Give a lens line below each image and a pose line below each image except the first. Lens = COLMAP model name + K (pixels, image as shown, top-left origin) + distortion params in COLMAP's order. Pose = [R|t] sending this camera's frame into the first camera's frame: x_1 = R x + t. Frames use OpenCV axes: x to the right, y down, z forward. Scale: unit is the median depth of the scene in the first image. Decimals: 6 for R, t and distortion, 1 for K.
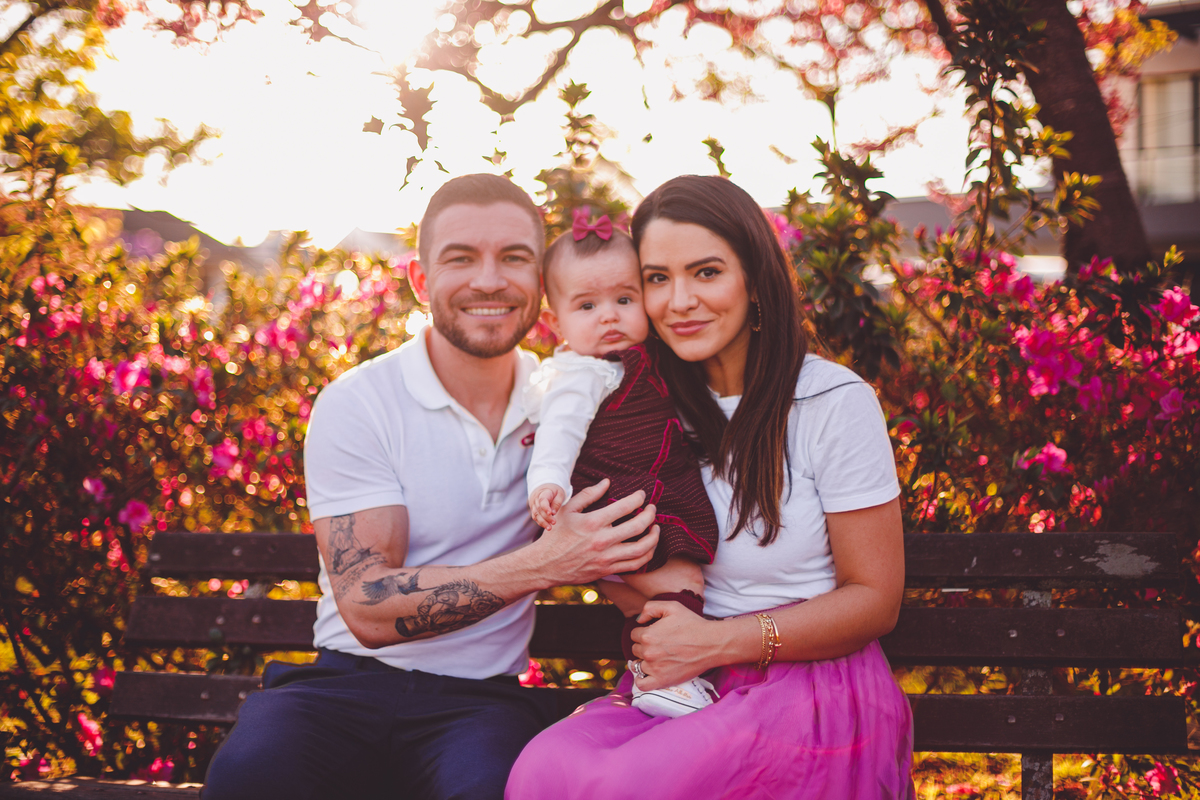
lens RADIAL K [[1849.1, 0, 601.0], [0, 1849.1, 406.6], [0, 0, 1]] dist [-0.138772, 0.000000]
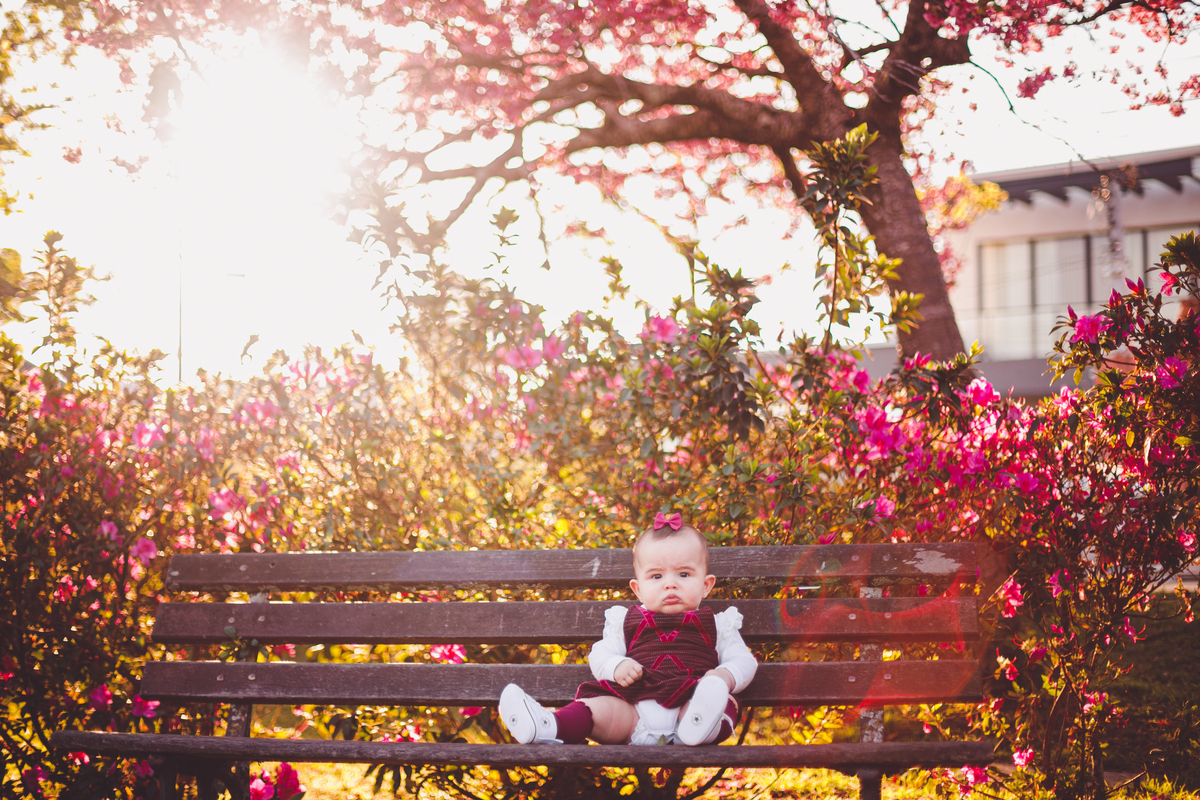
lens RADIAL K [[1849.1, 0, 600.3], [0, 1849.1, 395.5], [0, 0, 1]] dist [-0.138772, 0.000000]
pose [[0.996671, 0.014167, 0.080282, -0.048782], [-0.006785, 0.995784, -0.091481, 0.063563], [-0.081240, 0.090632, 0.992565, -0.235568]]
